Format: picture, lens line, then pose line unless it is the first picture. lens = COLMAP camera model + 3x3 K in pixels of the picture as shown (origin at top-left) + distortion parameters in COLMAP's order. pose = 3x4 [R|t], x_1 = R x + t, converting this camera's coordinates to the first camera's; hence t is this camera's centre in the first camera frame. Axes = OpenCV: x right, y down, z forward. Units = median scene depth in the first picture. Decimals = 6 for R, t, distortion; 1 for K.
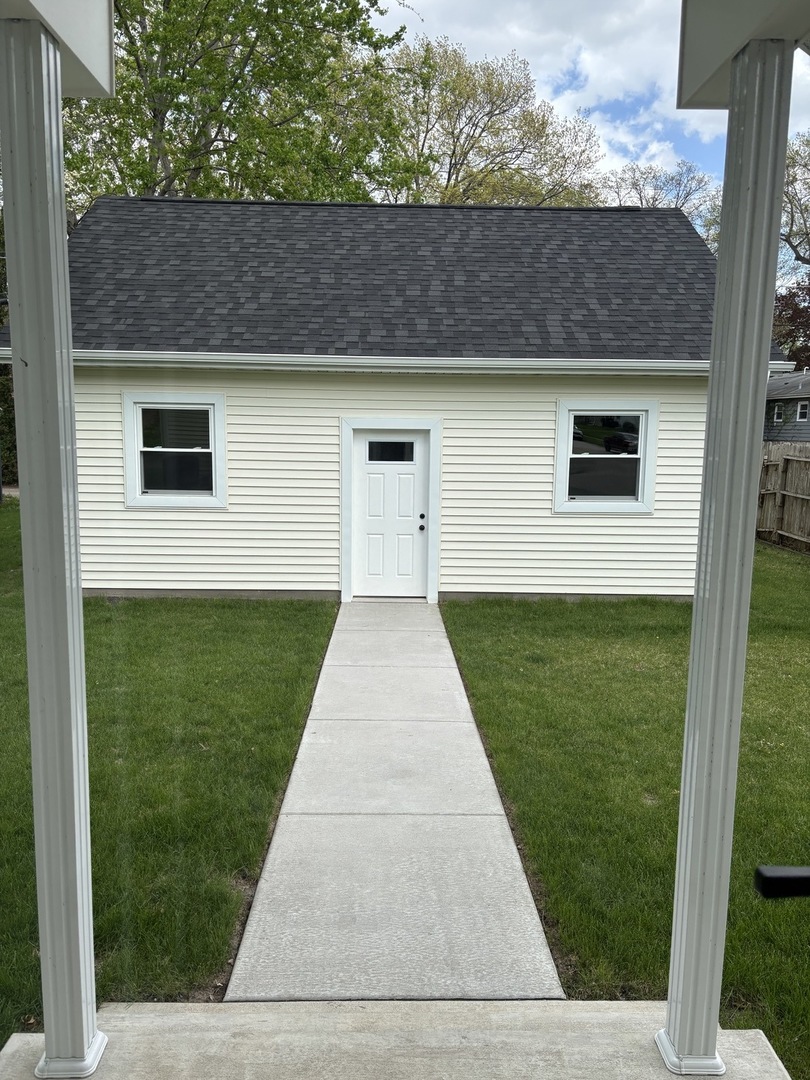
lens RADIAL K [[815.0, 0, 403.0], [0, 815.0, 547.7], [0, 0, 1]] dist [0.058655, -0.064594]
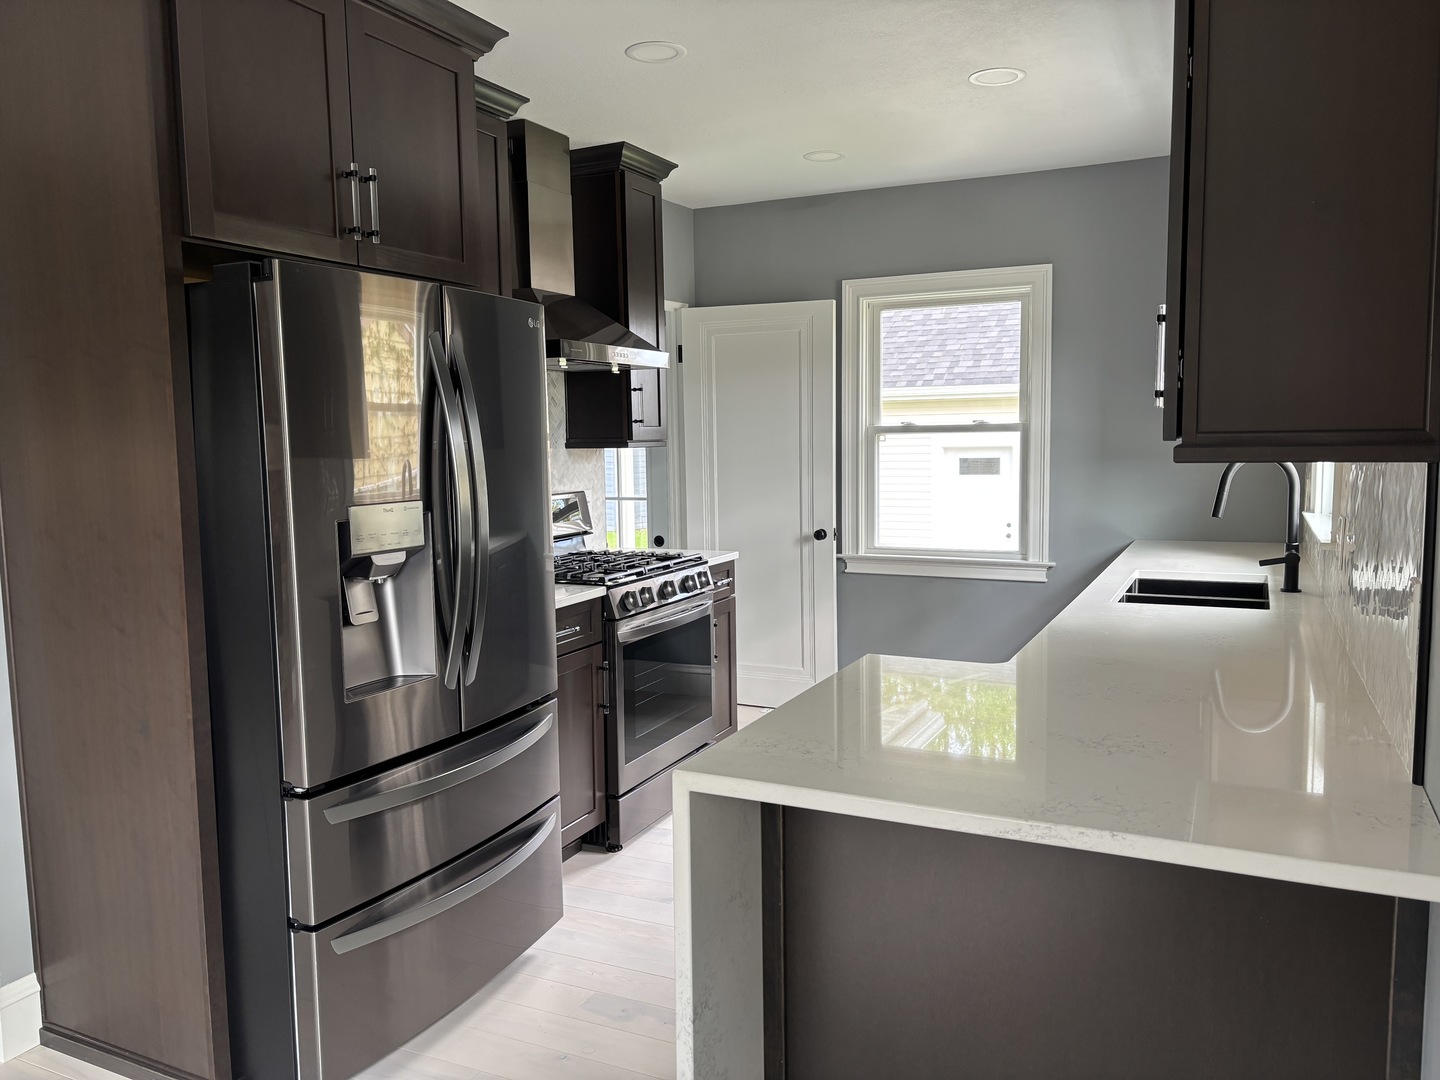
lens RADIAL K [[1086.6, 0, 715.9], [0, 1086.6, 541.3], [0, 0, 1]] dist [0.058655, -0.064594]
pose [[0.891666, 0.013375, -0.452497, 0.339654], [-0.036349, 0.998451, -0.042115, 0.059708], [0.451233, 0.054000, 0.890771, -0.483969]]
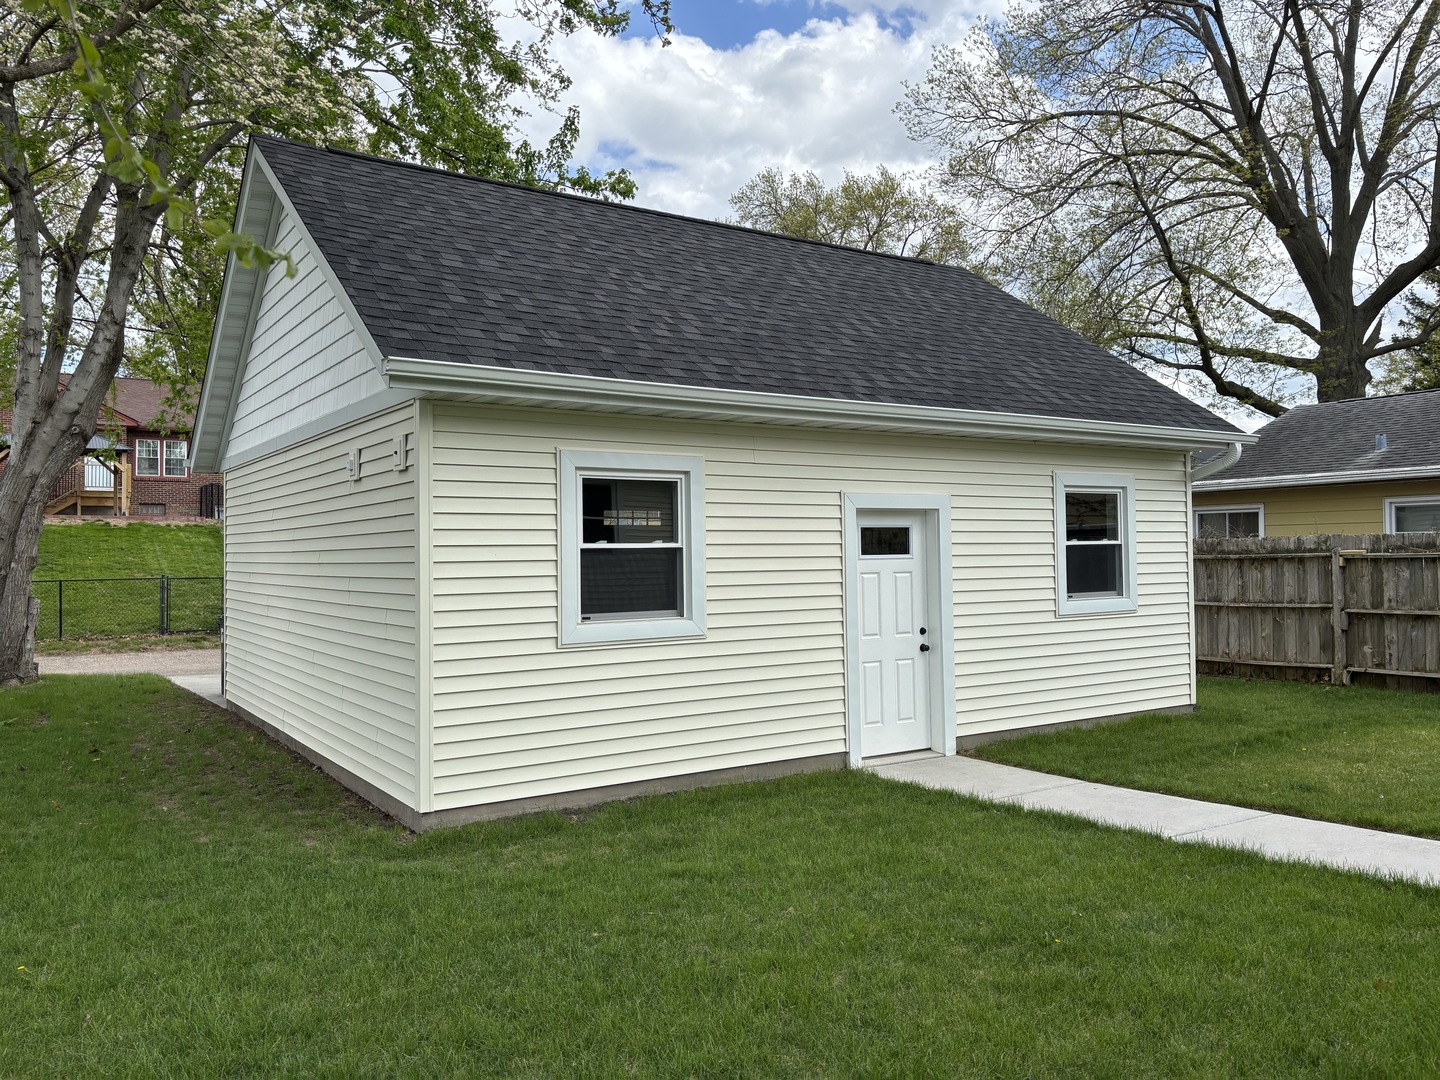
lens RADIAL K [[1086.6, 0, 717.7], [0, 1086.6, 525.2], [0, 0, 1]] dist [0.058655, -0.064594]
pose [[0.844862, -0.011533, 0.534861, -0.640667], [0.096522, 0.986647, -0.131192, -0.022613], [-0.526206, 0.162465, 0.834693, 0.290969]]
